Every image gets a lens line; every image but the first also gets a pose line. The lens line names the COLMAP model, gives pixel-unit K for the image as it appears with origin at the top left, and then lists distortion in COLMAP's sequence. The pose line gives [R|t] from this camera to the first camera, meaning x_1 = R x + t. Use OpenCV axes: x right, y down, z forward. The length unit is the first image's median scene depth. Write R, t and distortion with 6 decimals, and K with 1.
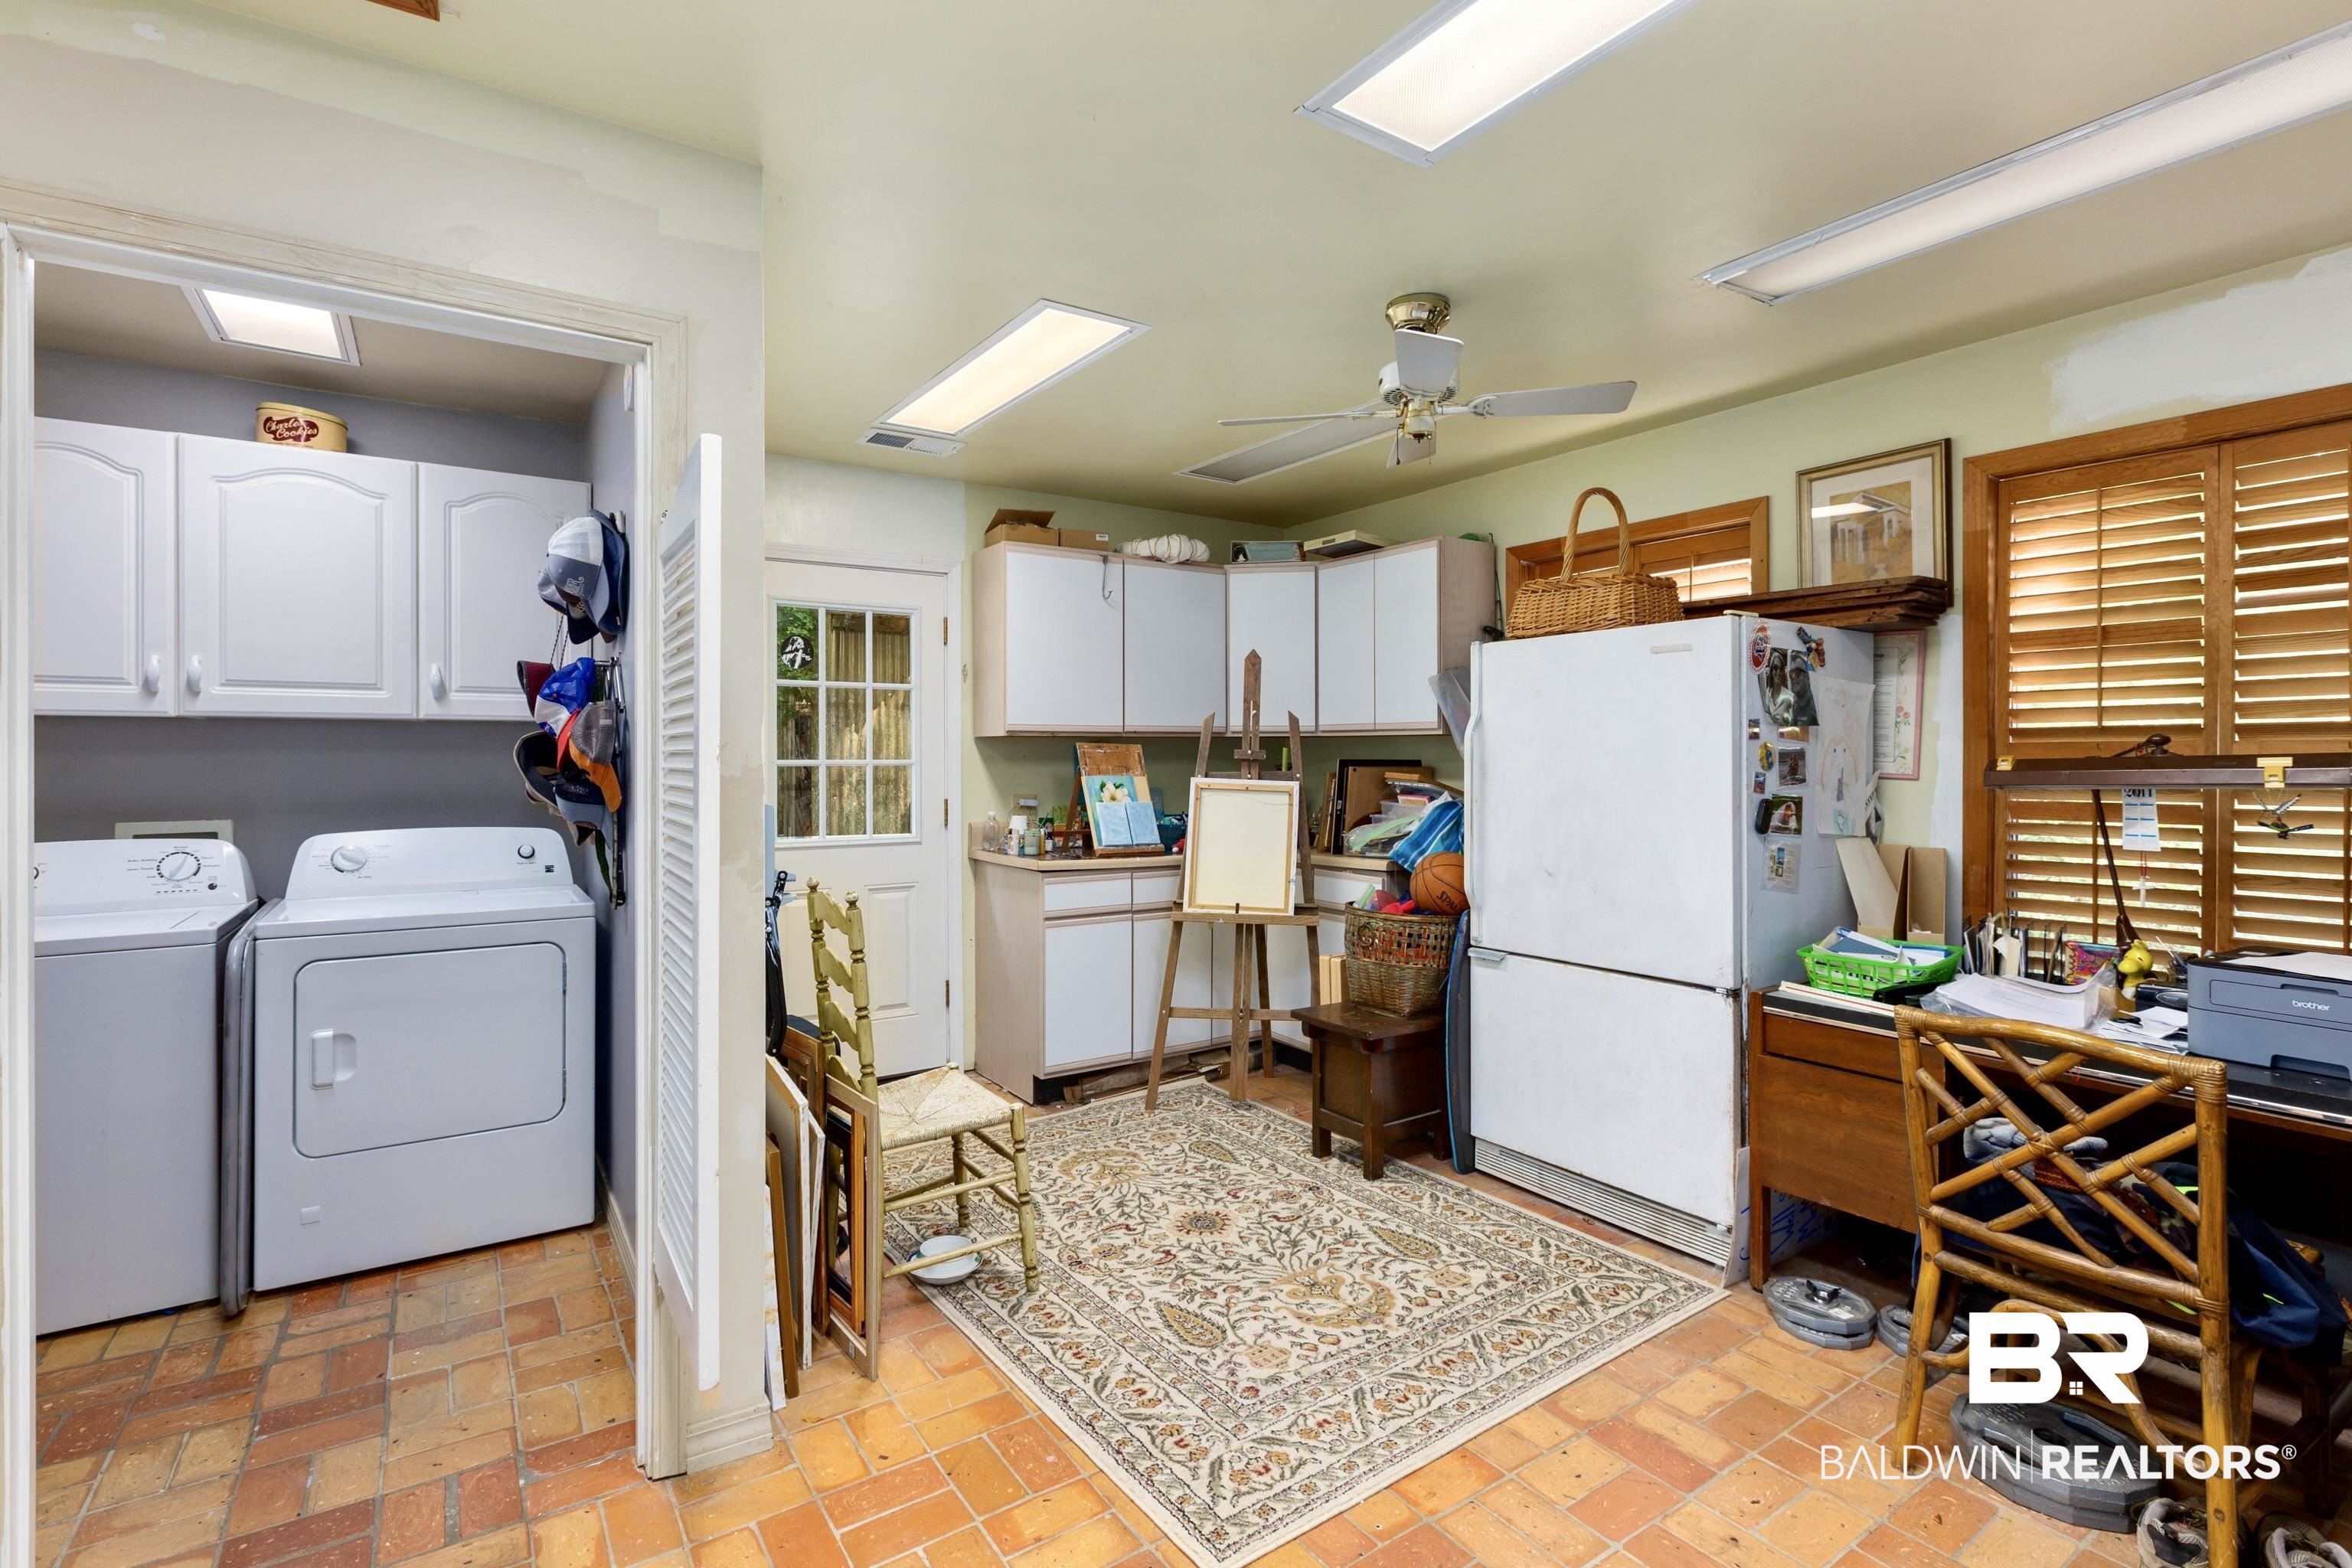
lens RADIAL K [[1075.8, 0, 1135.7], [0, 1075.8, 753.1], [0, 0, 1]] dist [0.000710, 0.000415]
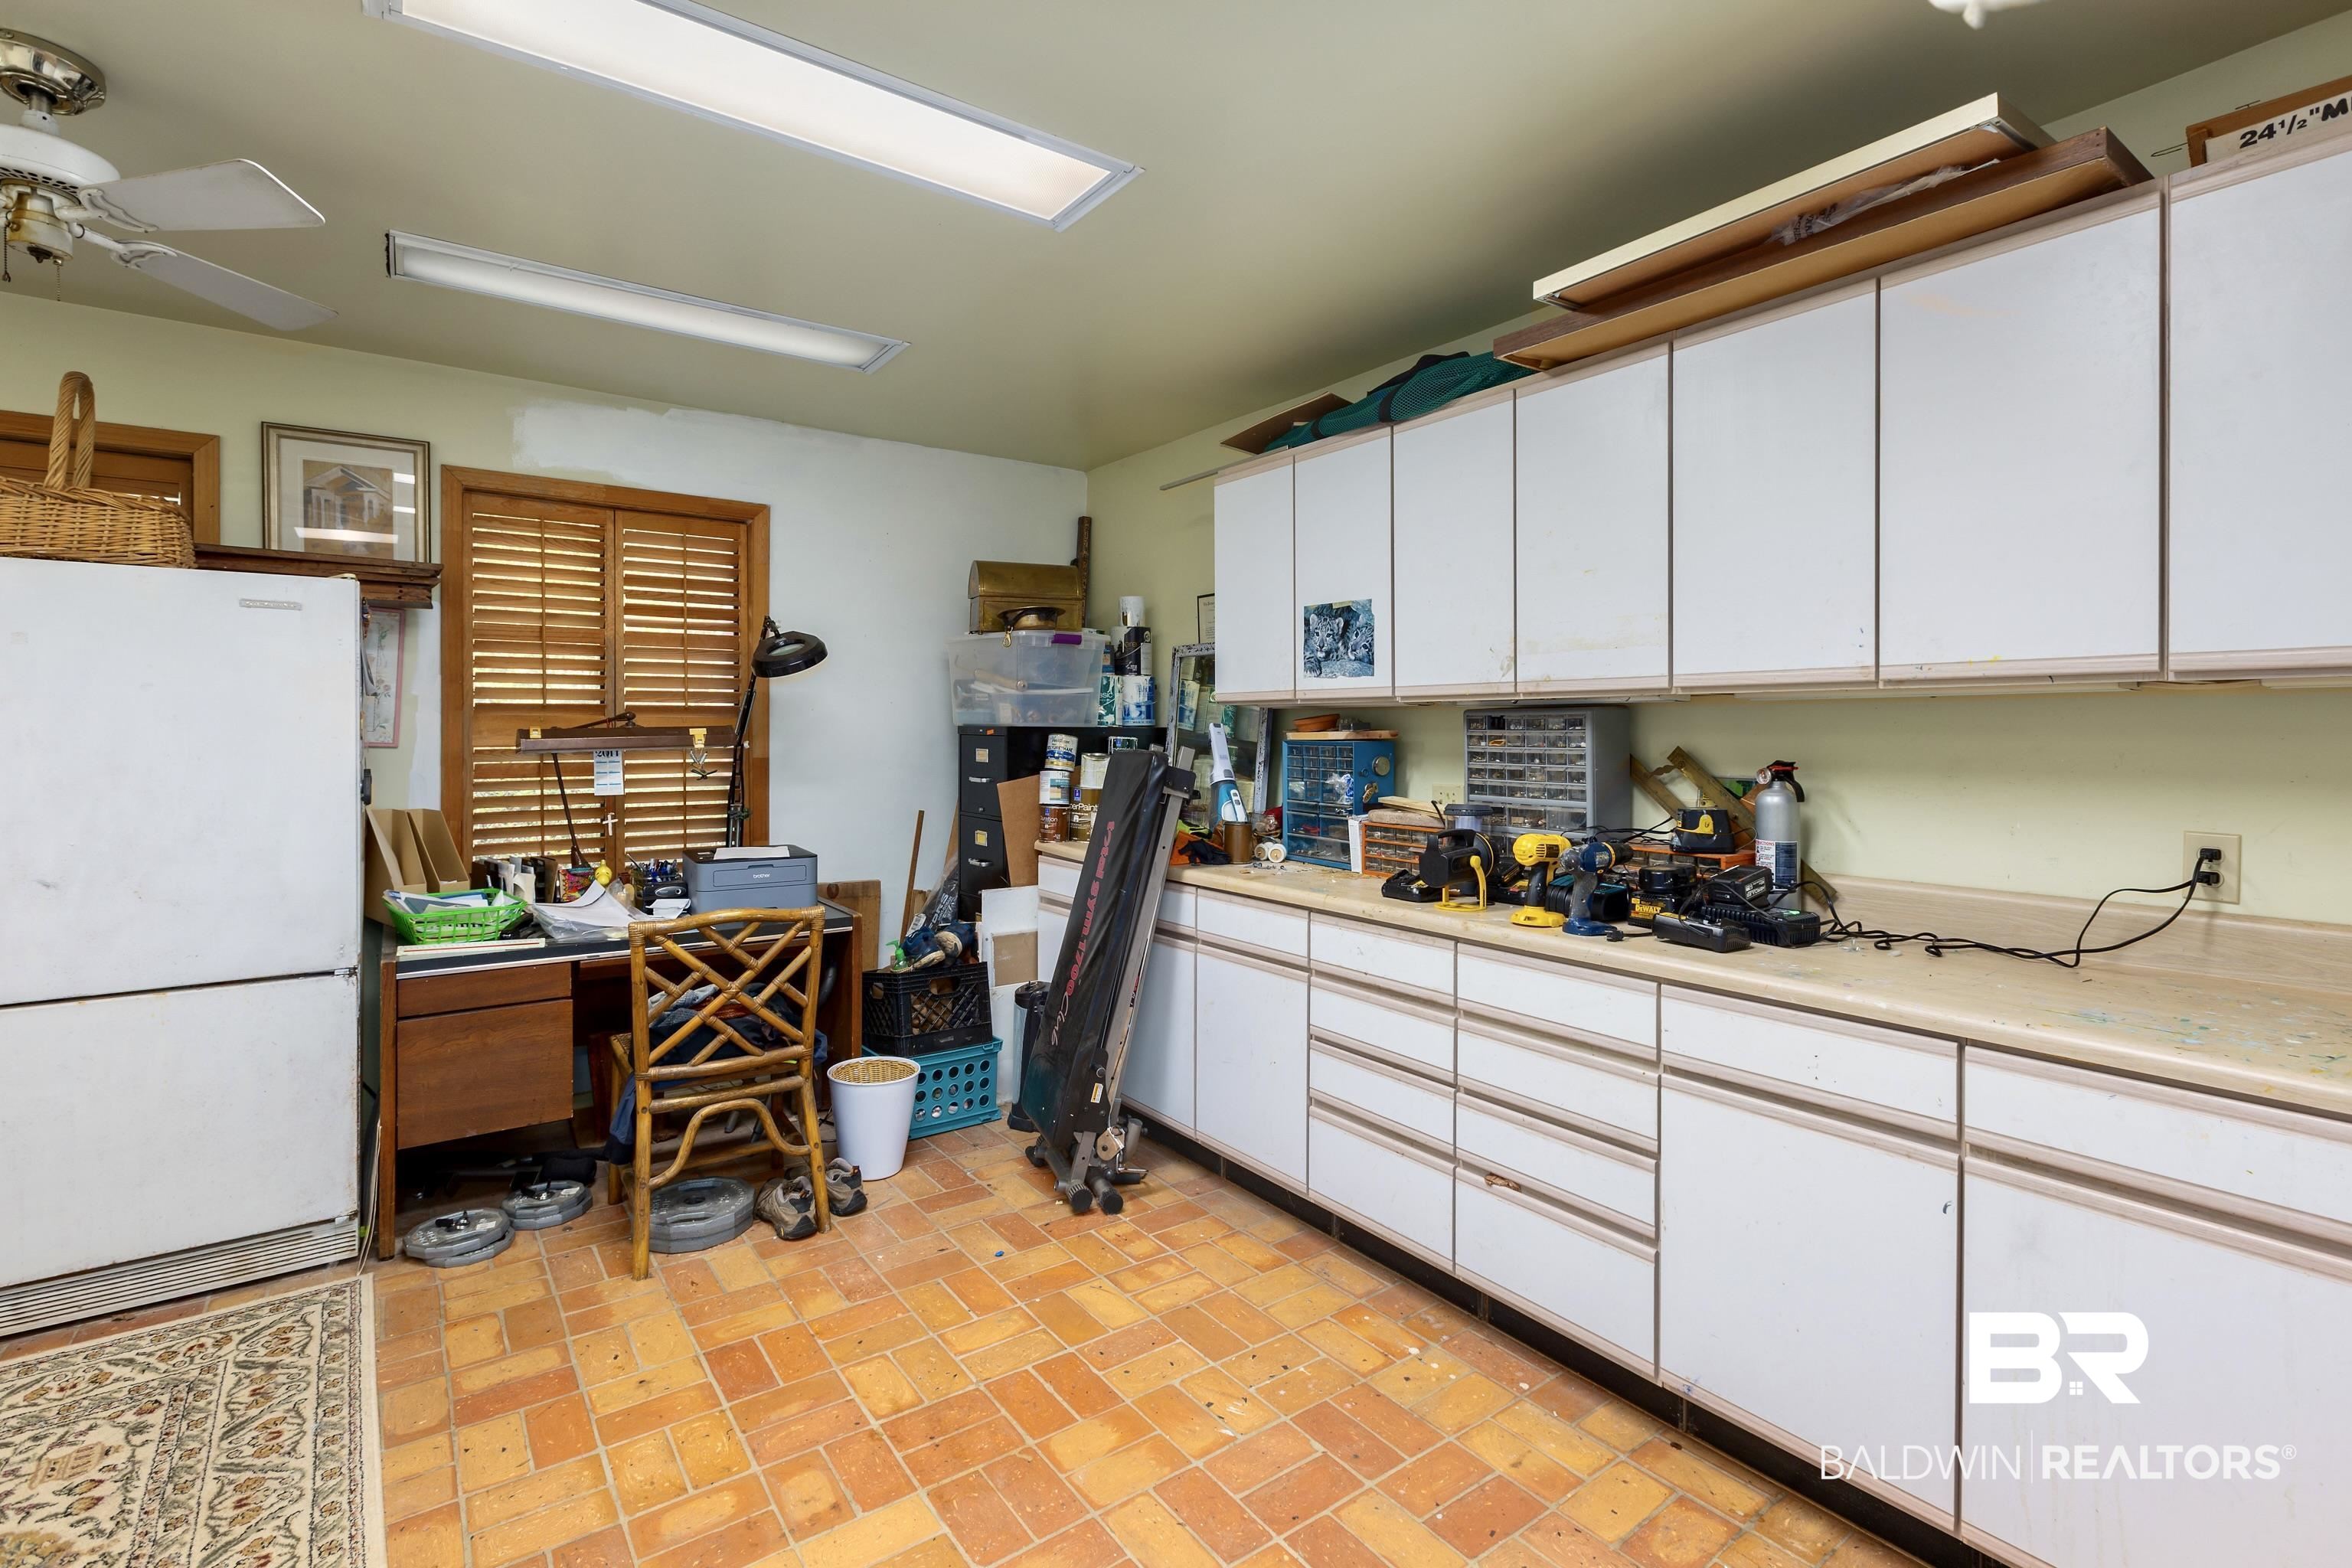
lens RADIAL K [[1075.8, 0, 1151.5], [0, 1075.8, 734.2], [0, 0, 1]] dist [0.000710, 0.000415]
pose [[-0.036718, -0.003507, 0.999320, -0.458649], [-0.009106, 0.999954, 0.003175, 0.000720], [-0.999284, -0.008983, -0.036748, 0.336631]]
